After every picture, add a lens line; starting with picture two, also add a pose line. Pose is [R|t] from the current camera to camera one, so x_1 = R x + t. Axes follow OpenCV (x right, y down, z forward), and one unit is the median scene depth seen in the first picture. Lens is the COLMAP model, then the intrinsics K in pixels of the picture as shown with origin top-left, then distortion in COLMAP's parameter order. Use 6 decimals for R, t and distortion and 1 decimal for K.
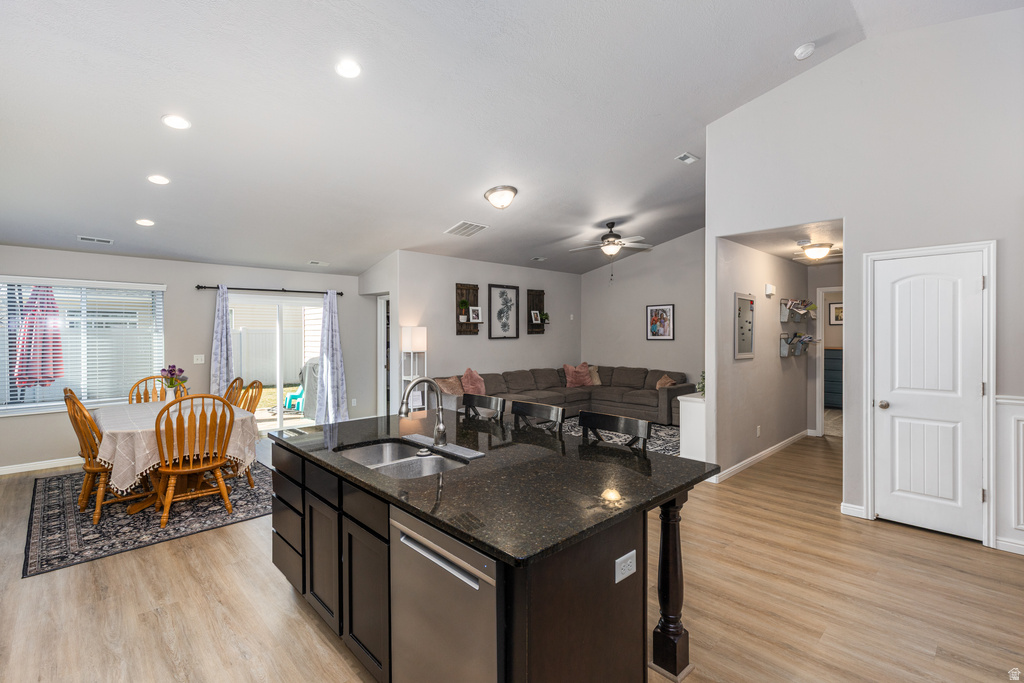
lens RADIAL K [[467.3, 0, 515.3], [0, 467.3, 336.9], [0, 0, 1]] dist [0.005691, -0.000213]
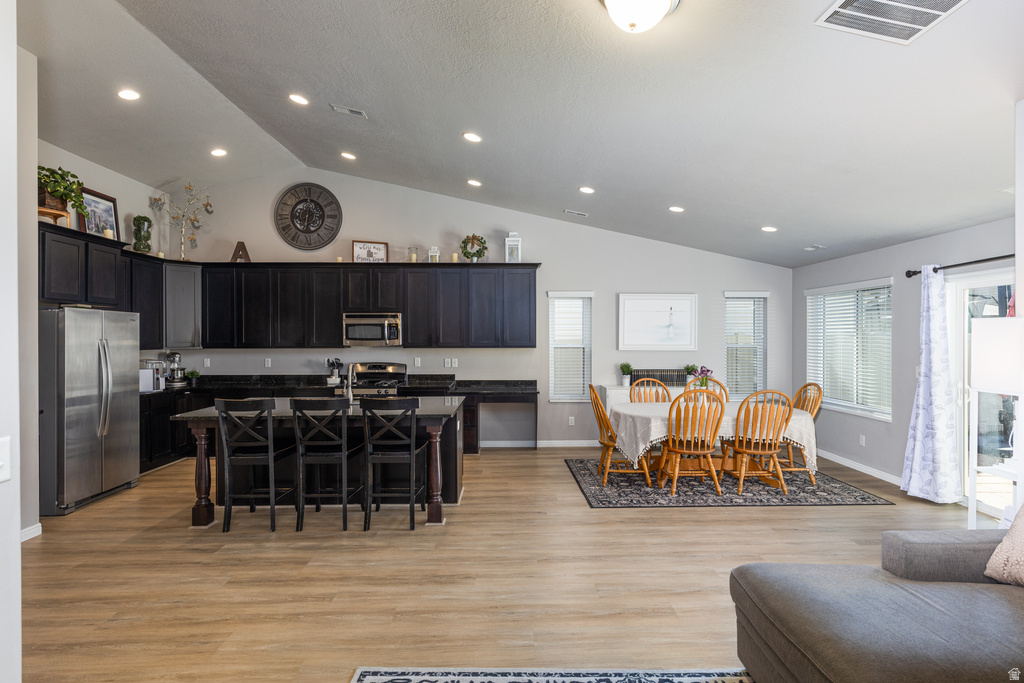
lens RADIAL K [[513.3, 0, 518.4], [0, 513.3, 338.8], [0, 0, 1]] dist [0.009242, -0.001126]
pose [[-0.671845, 0.004450, -0.740678, 0.270595], [-0.001032, 0.999975, 0.006943, -0.007893], [0.740691, 0.005429, -0.671824, 0.887715]]
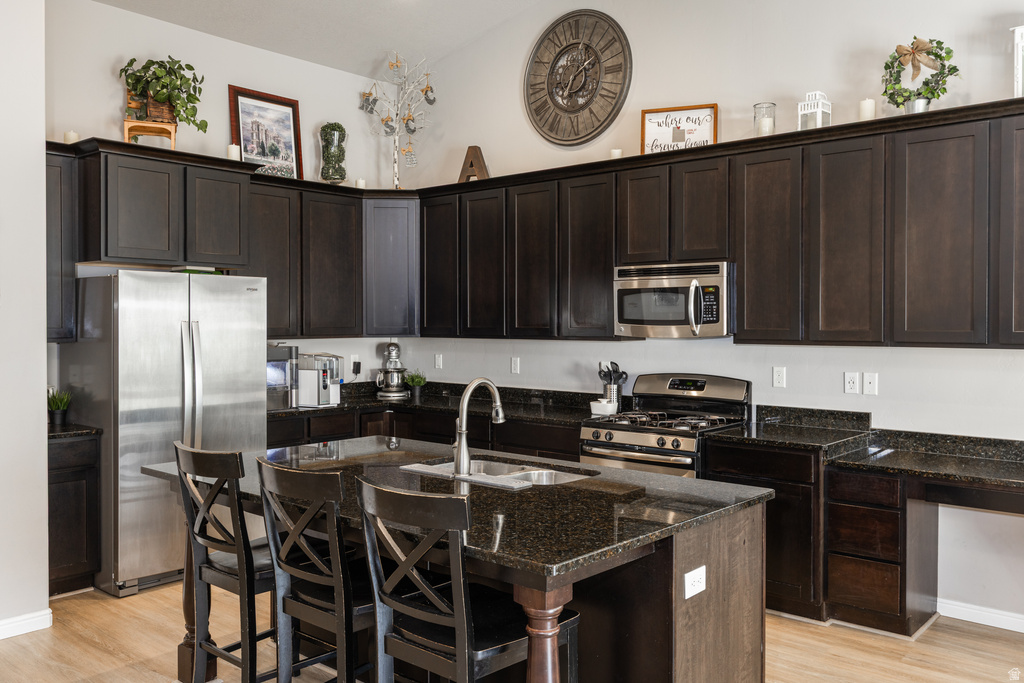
lens RADIAL K [[839.8, 0, 525.7], [0, 839.8, 334.9], [0, 0, 1]] dist [-0.000865, 0.001829]
pose [[-0.995238, 0.003163, -0.097422, -0.041165], [0.001066, 0.999767, 0.021578, -0.004902], [0.097467, 0.021371, -0.995009, 0.742891]]
